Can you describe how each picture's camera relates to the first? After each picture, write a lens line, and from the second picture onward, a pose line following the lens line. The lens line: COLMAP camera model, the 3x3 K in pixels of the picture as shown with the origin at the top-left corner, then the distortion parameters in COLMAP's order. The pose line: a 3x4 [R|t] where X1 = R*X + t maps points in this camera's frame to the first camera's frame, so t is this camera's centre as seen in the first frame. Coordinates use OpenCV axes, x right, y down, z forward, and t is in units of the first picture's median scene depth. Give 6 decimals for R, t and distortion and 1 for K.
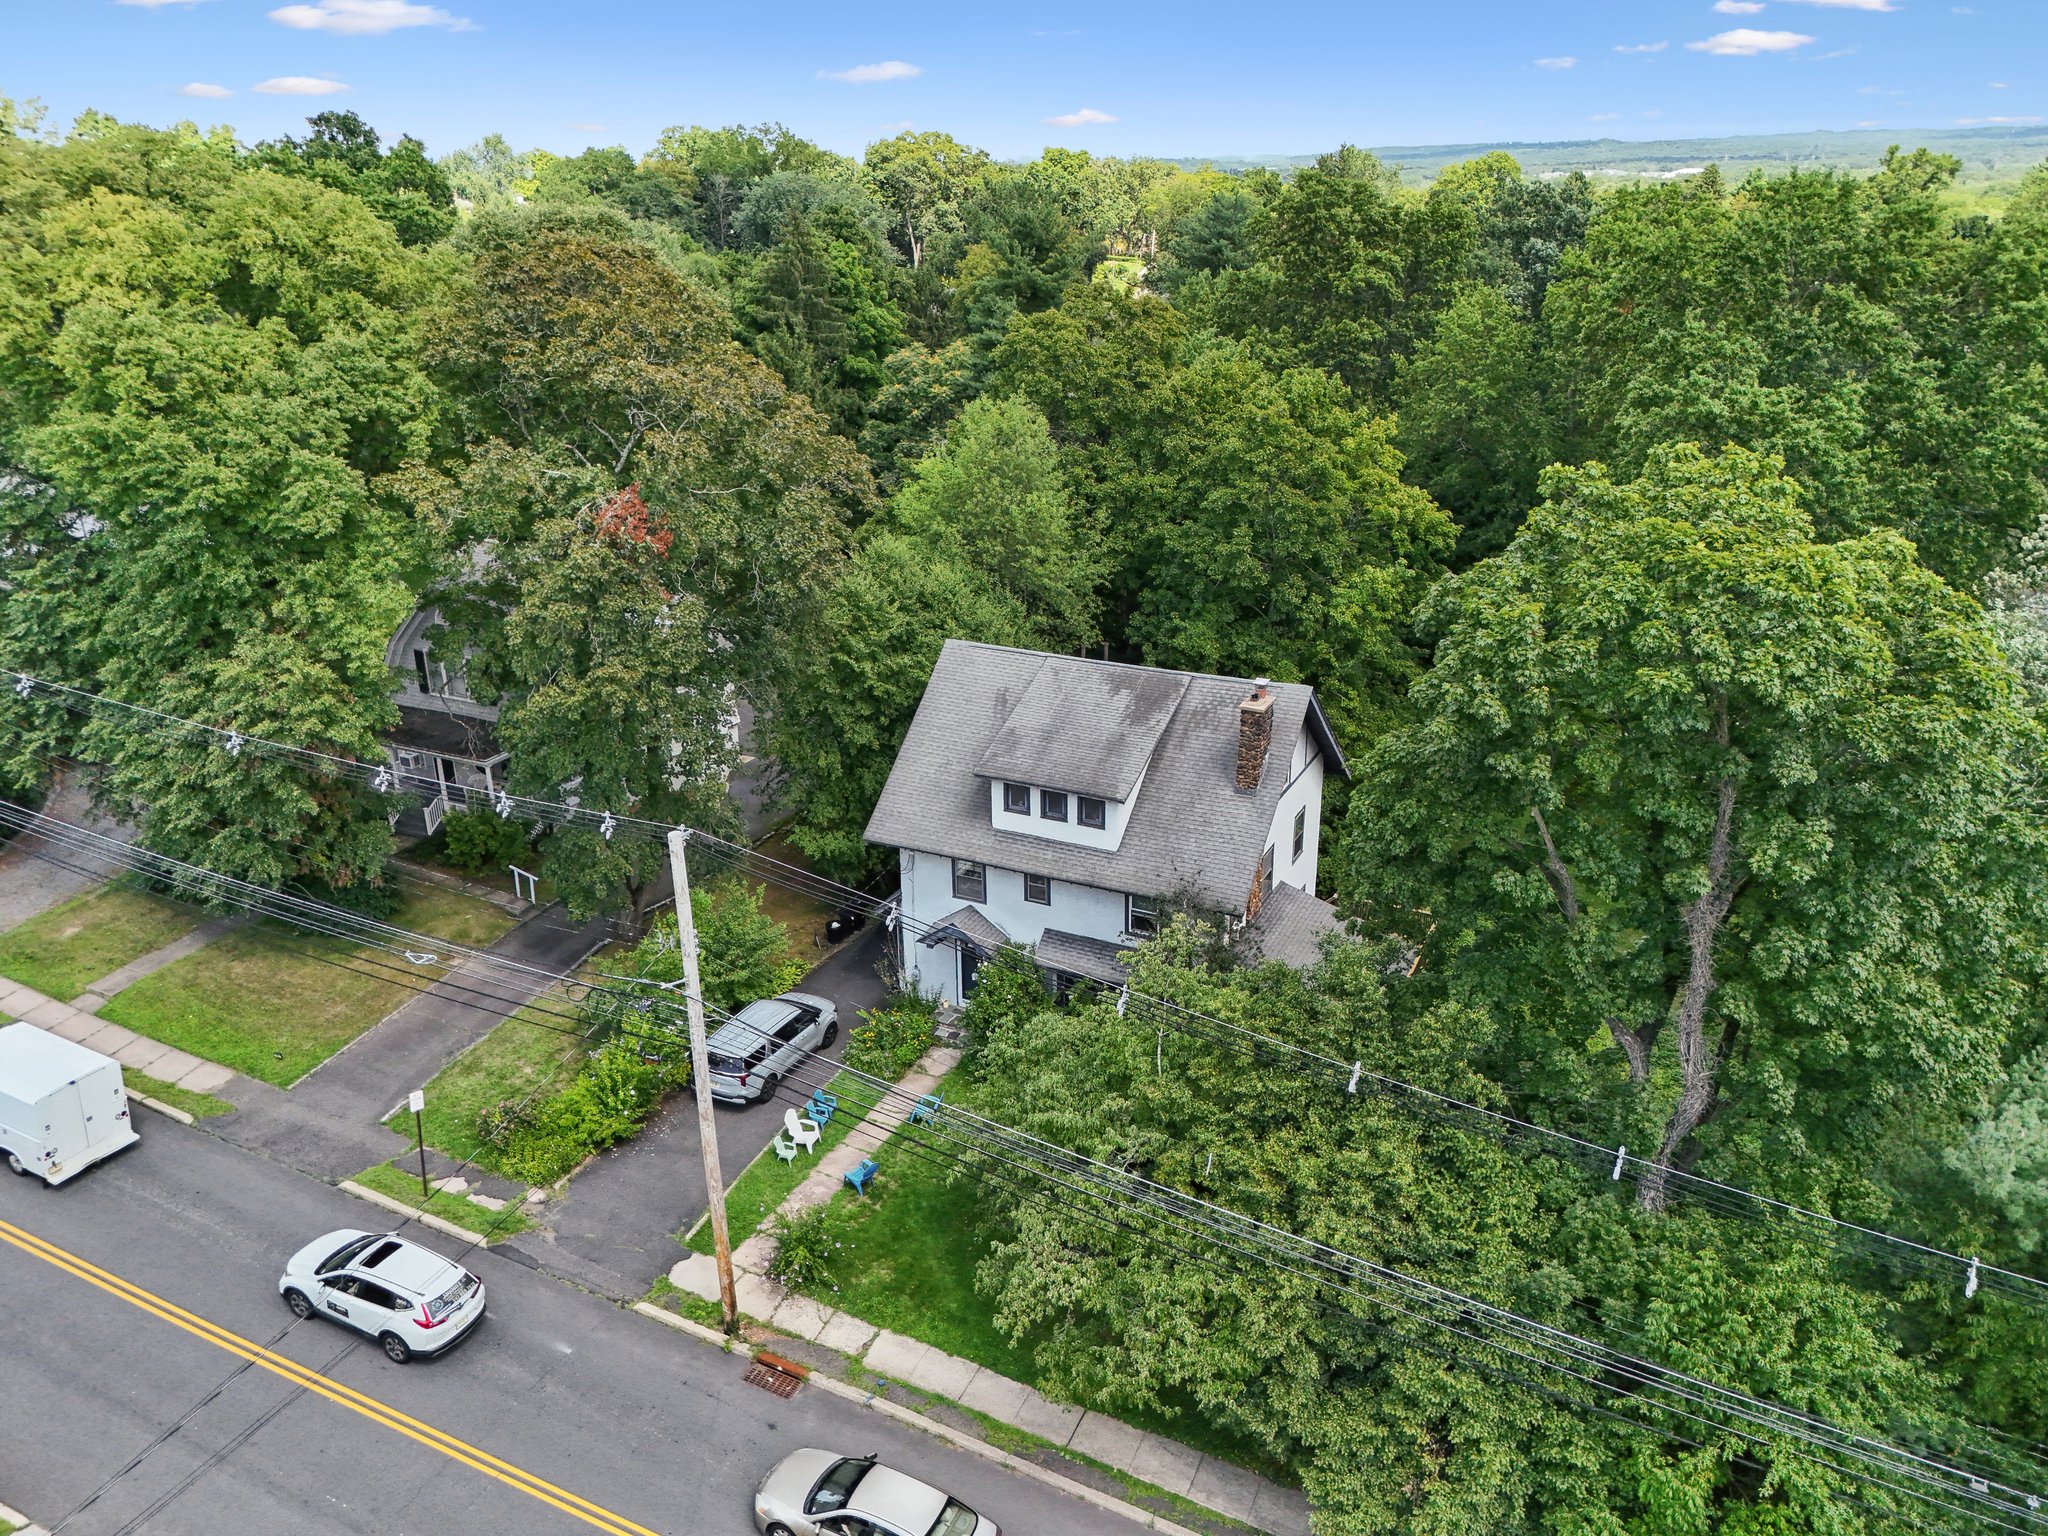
lens RADIAL K [[1456.4, 0, 1027.2], [0, 1456.4, 747.4], [0, 0, 1]] dist [0.023822, -0.000531]
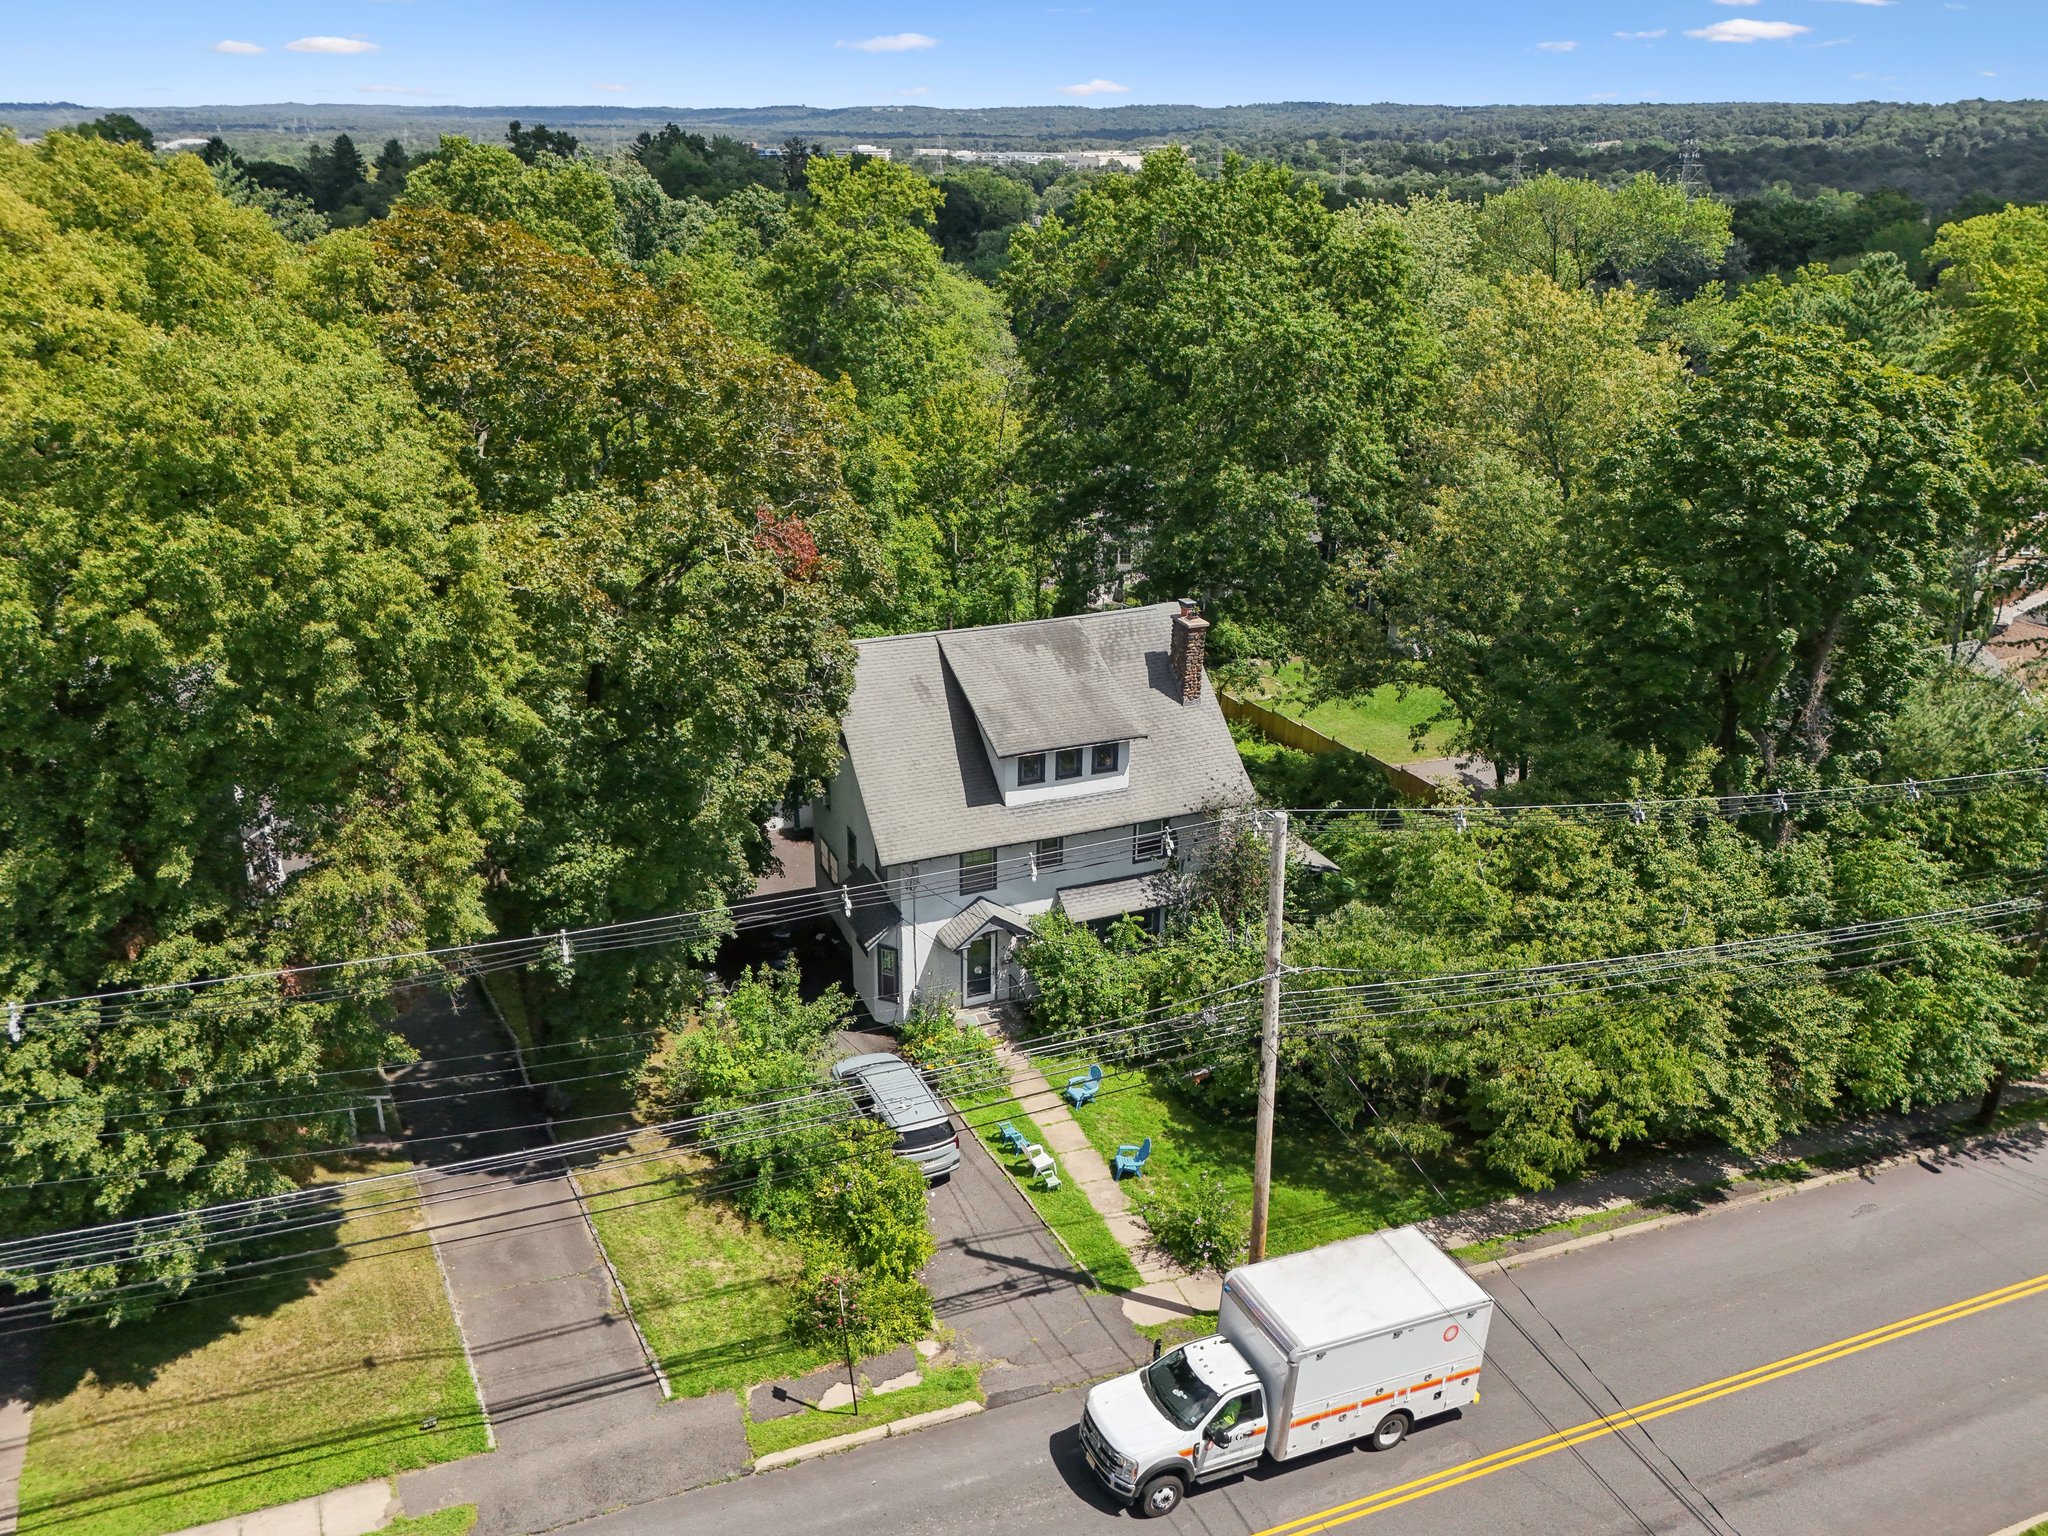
lens RADIAL K [[1475.9, 0, 1011.4], [0, 1475.9, 746.1], [0, 0, 1]] dist [0.039619, -0.003921]
pose [[0.685573, -0.267581, 0.677045, -0.712506], [0.260373, 0.958610, 0.115208, -0.102383], [-0.679850, 0.097301, 0.726868, 0.277854]]
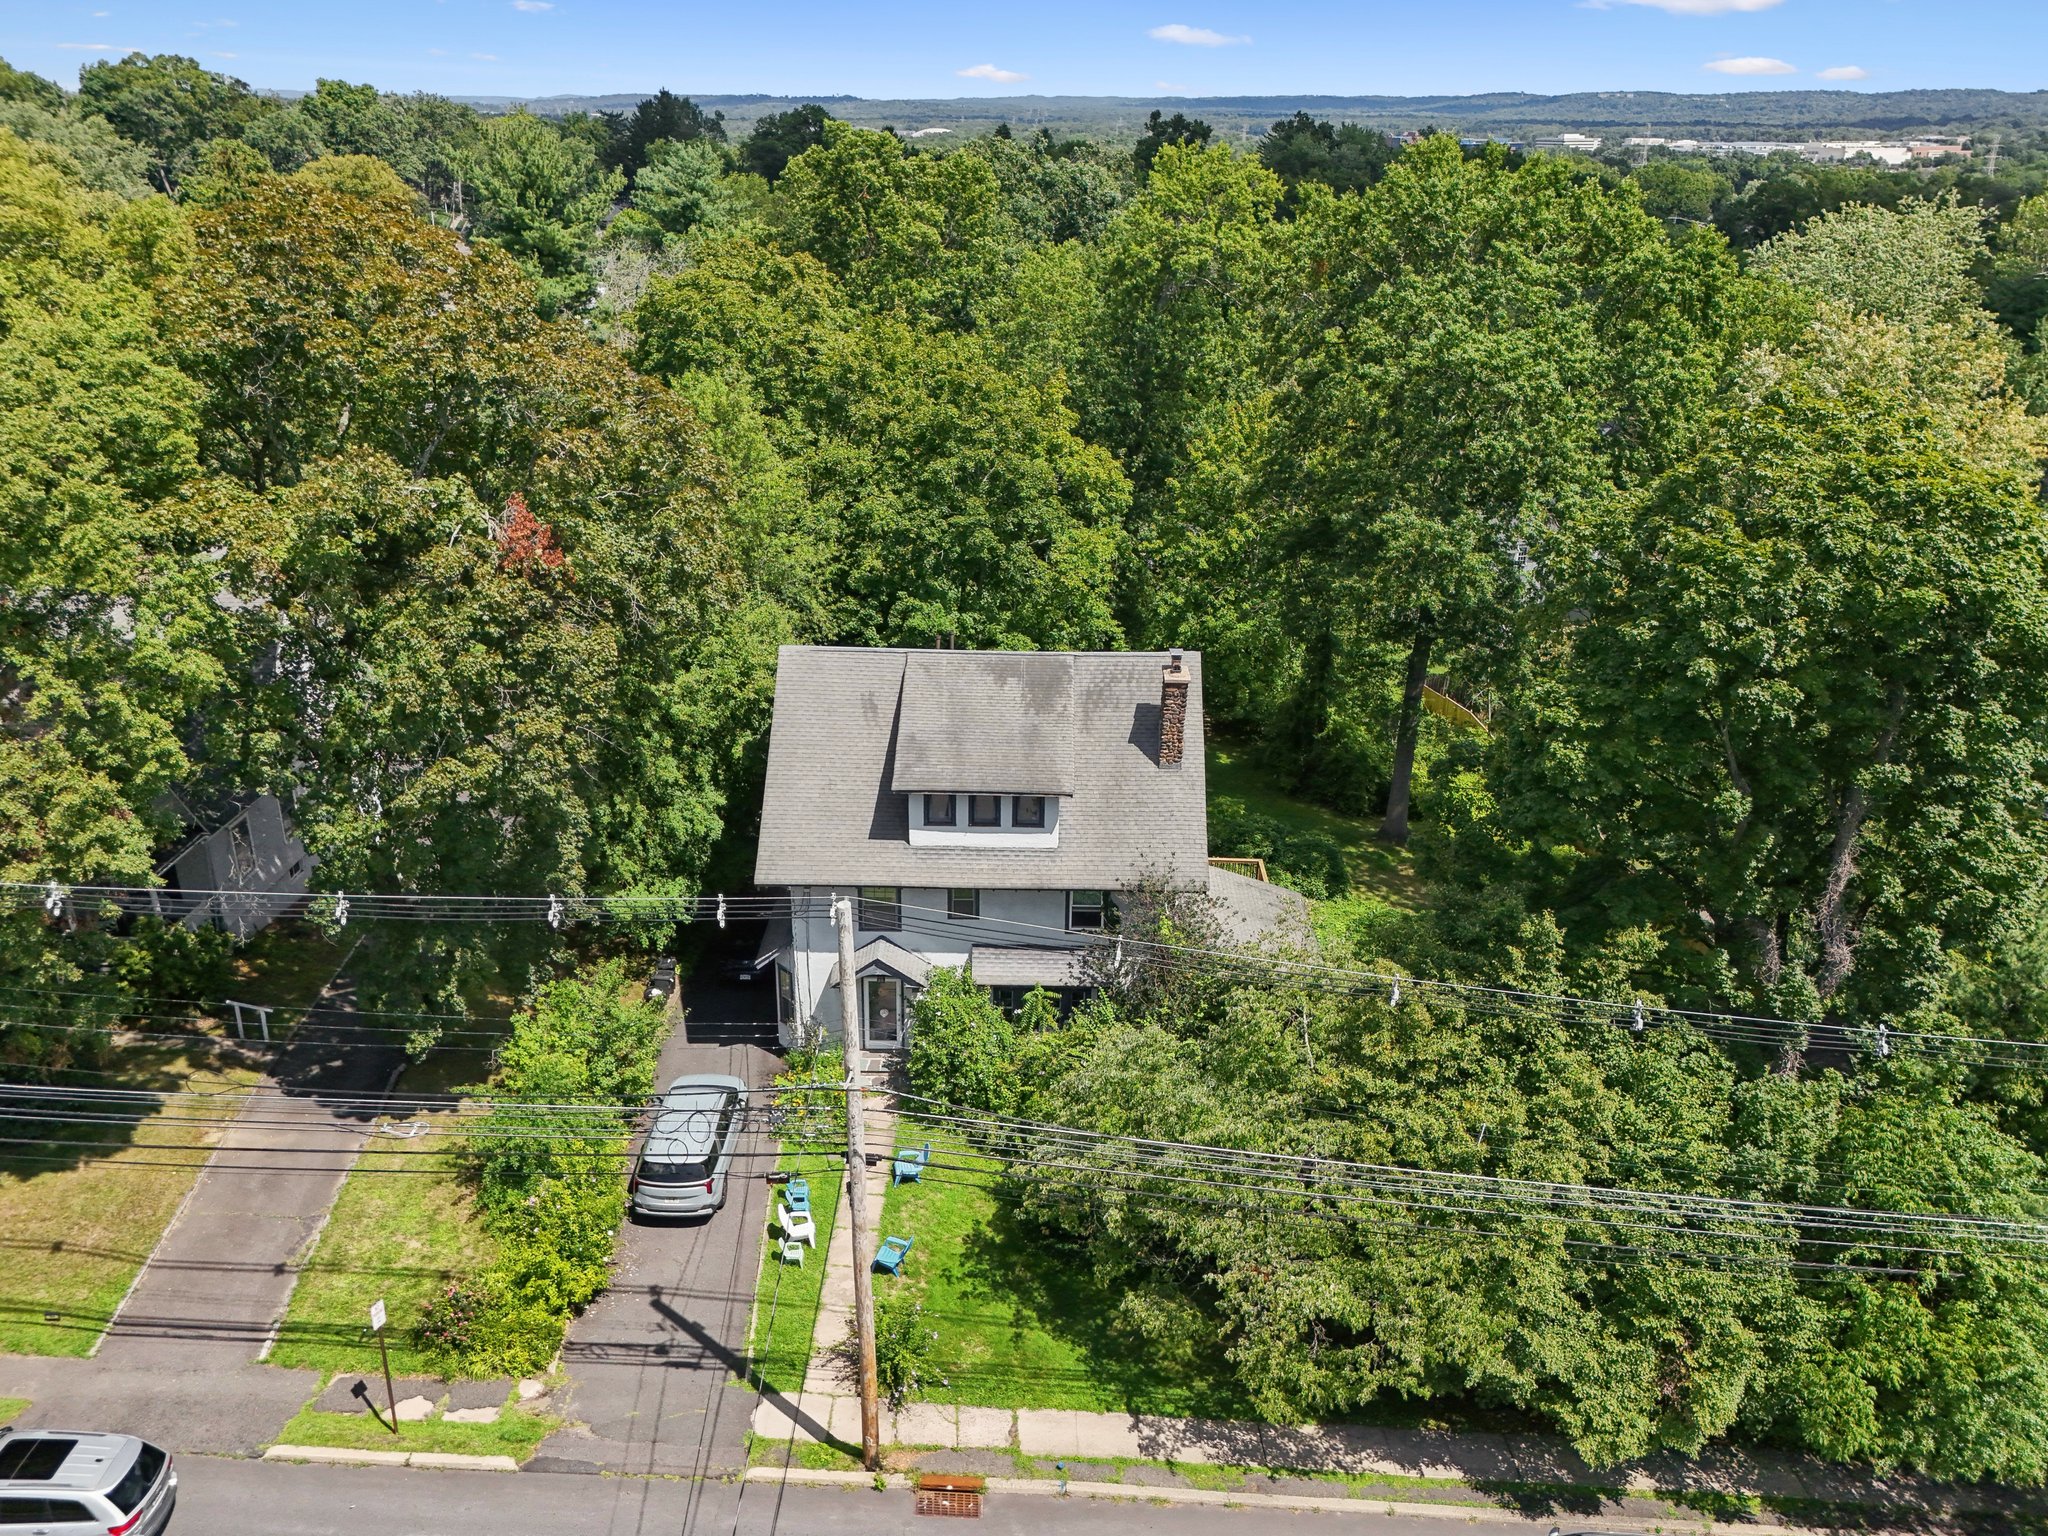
lens RADIAL K [[1499.4, 0, 1024.0], [0, 1499.4, 768.0], [0, 0, 1]] dist [0.066627, -0.050607]
pose [[0.910255, -0.144817, 0.387897, -0.329057], [0.133652, 0.989458, 0.055770, -0.037602], [-0.391884, 0.001079, 0.920014, 0.112654]]
